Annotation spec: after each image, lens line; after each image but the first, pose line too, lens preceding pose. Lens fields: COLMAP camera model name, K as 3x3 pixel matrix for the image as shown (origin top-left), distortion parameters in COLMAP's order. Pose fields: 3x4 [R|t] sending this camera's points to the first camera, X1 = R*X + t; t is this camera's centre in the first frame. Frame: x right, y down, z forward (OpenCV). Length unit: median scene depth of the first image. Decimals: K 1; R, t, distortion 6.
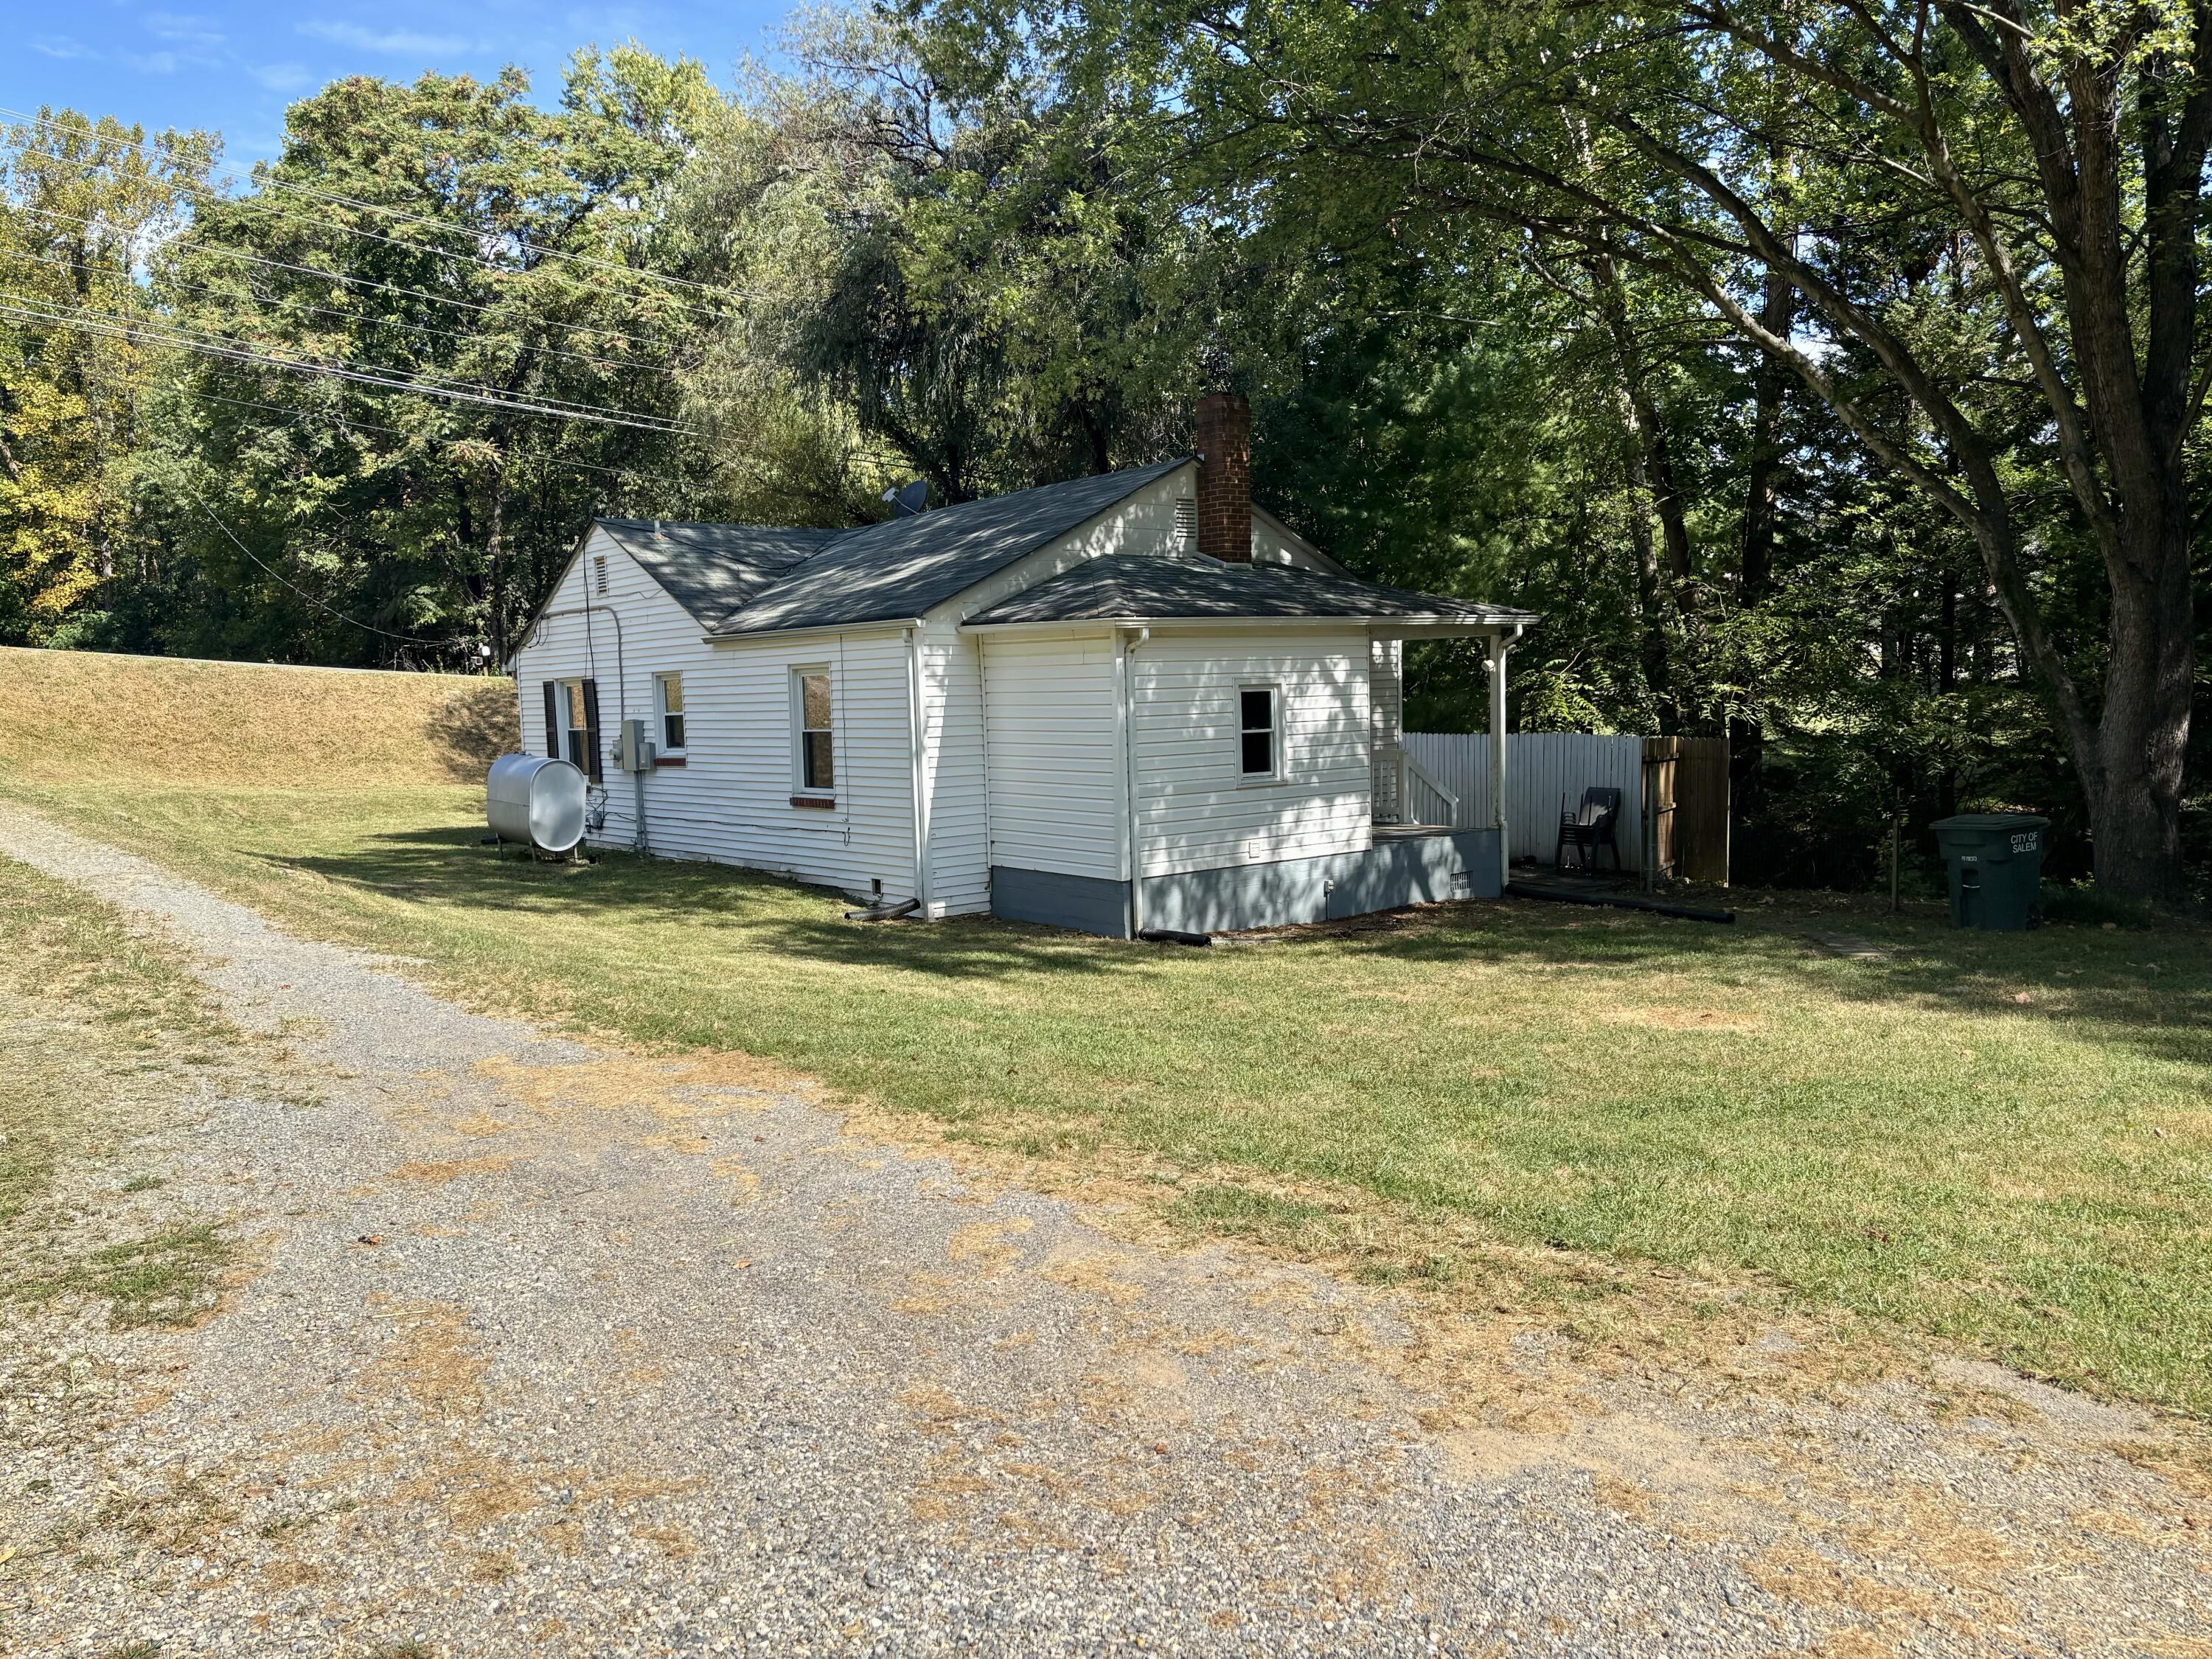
lens RADIAL K [[1663.9, 0, 1106.1], [0, 1663.9, 831.7], [0, 0, 1]] dist [0.007745, 0.000391]
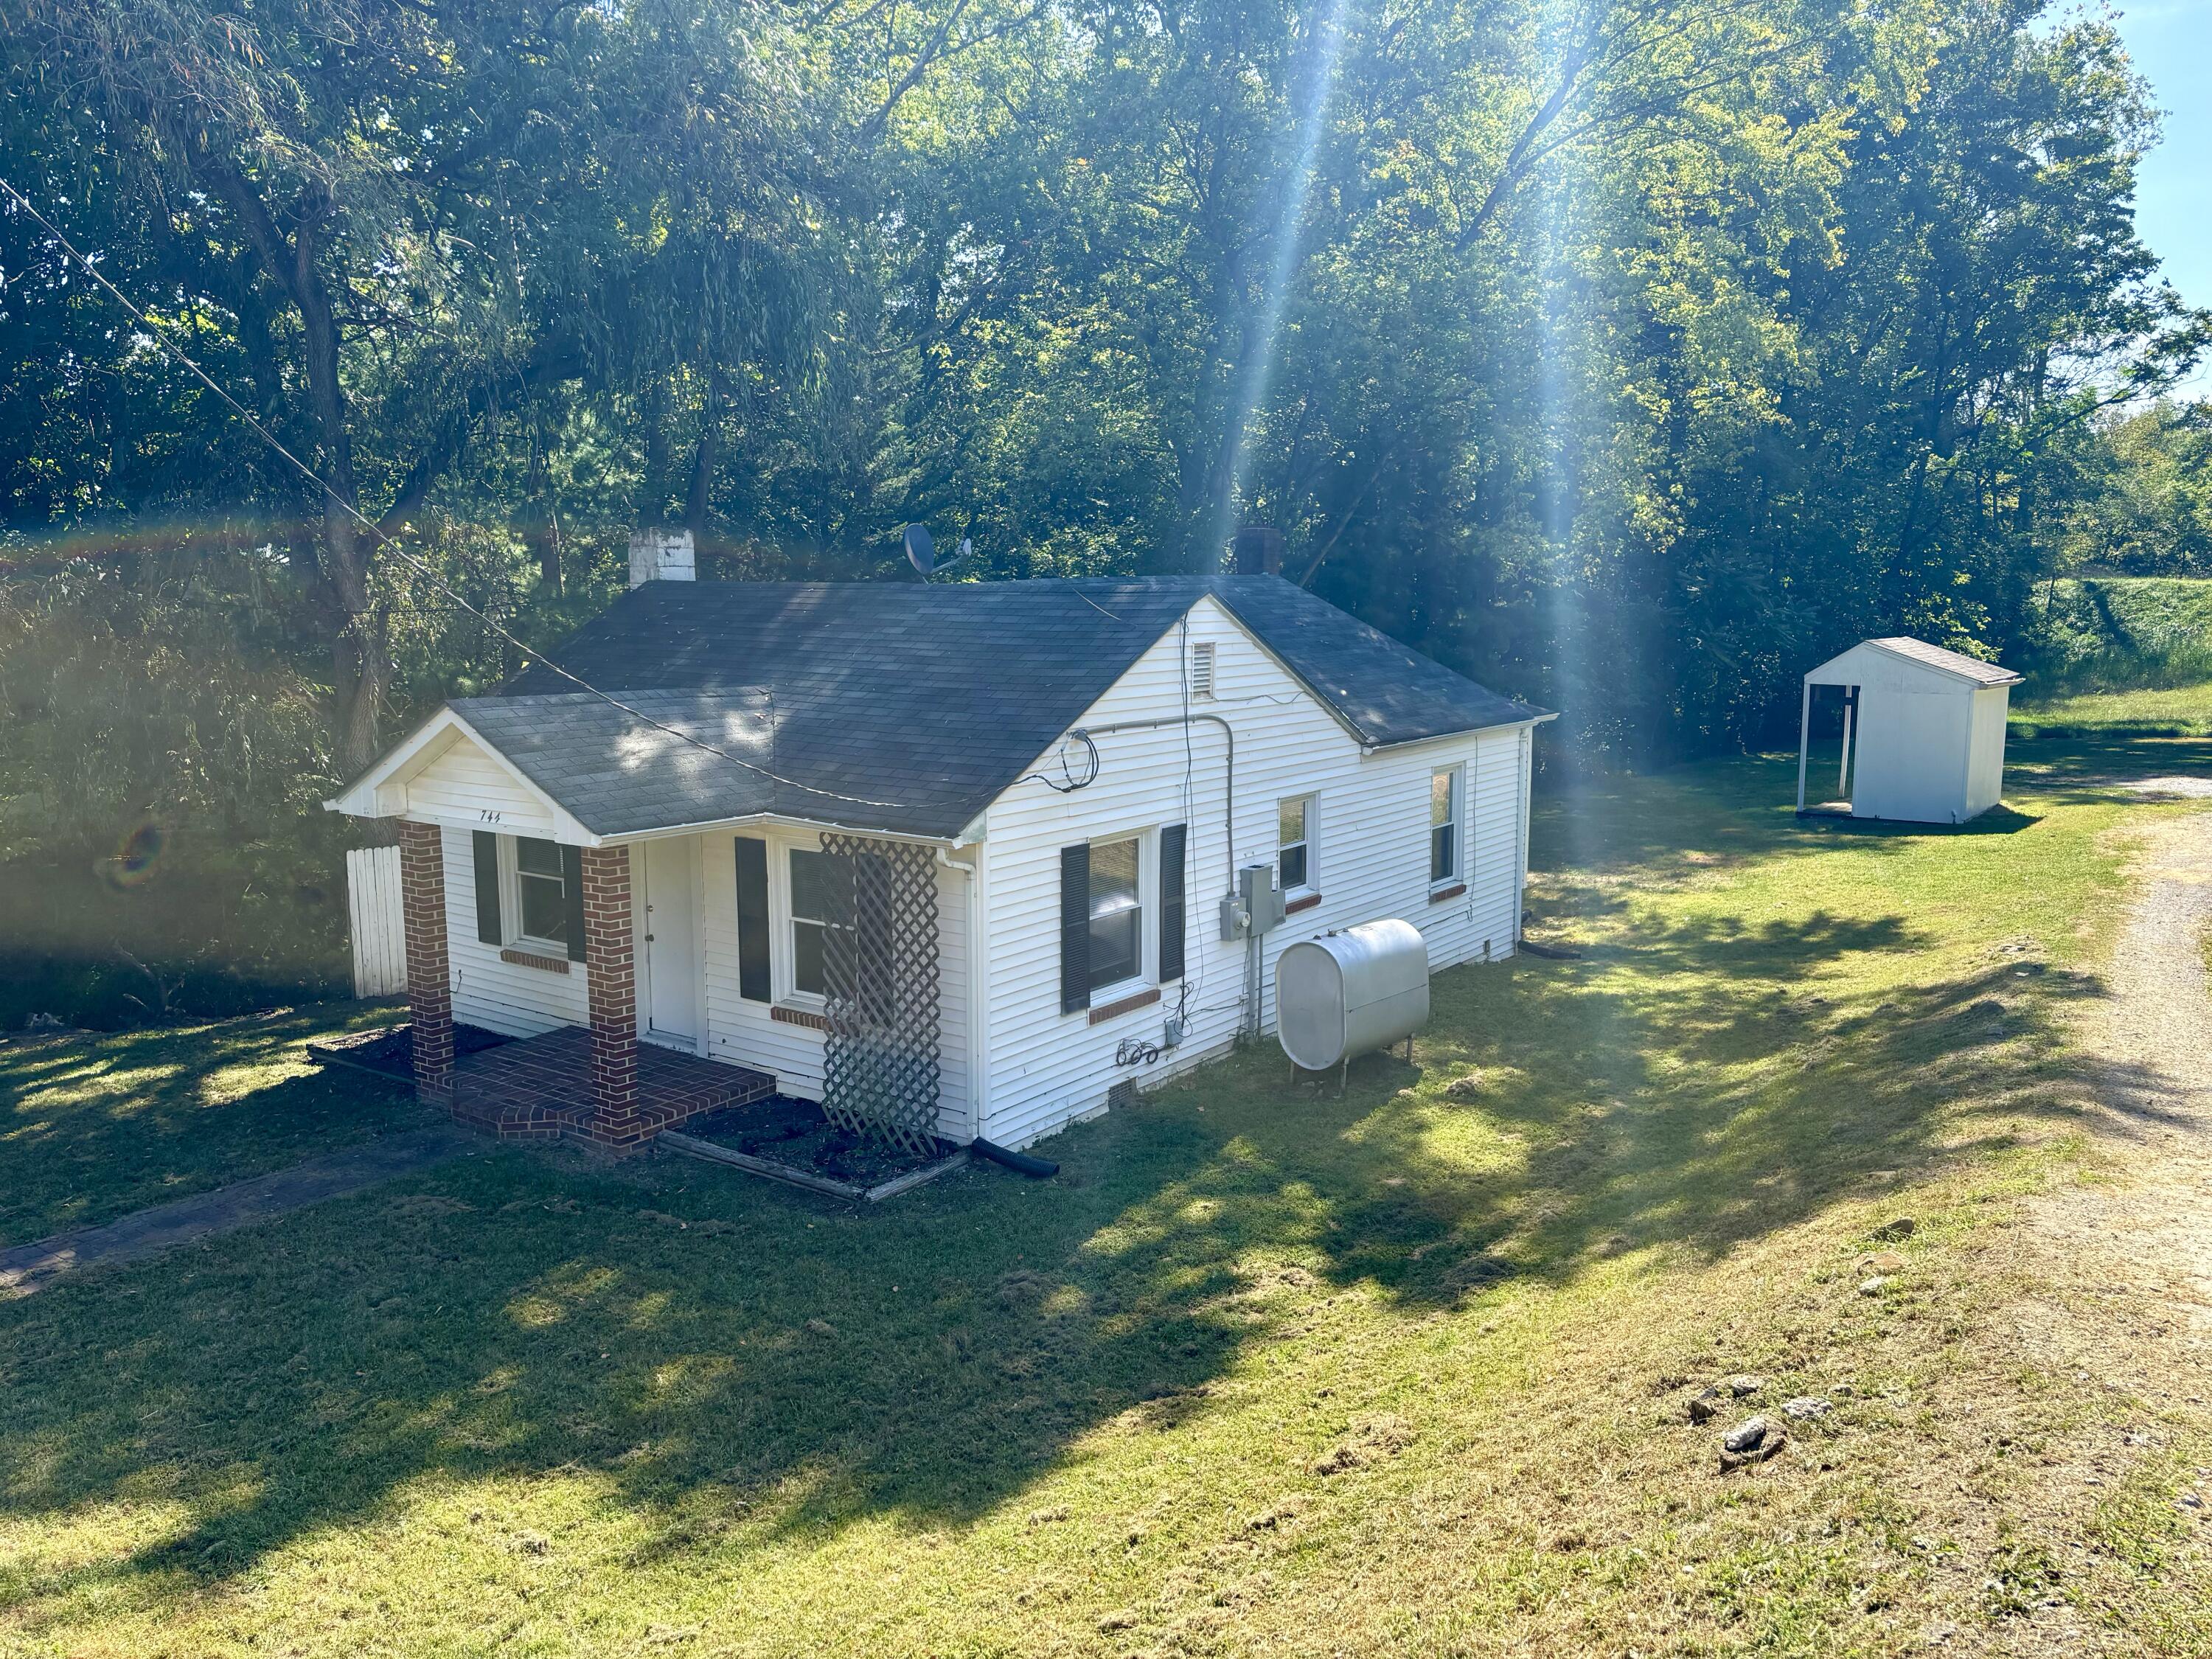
lens RADIAL K [[1663.9, 0, 1107.2], [0, 1663.9, 827.8], [0, 0, 1]] dist [0.007745, 0.000391]
pose [[-0.205821, -0.106882, 0.972735, -0.960220], [0.104104, 0.985985, 0.130365, -0.181899], [-0.973036, 0.128098, -0.191810, 1.170117]]
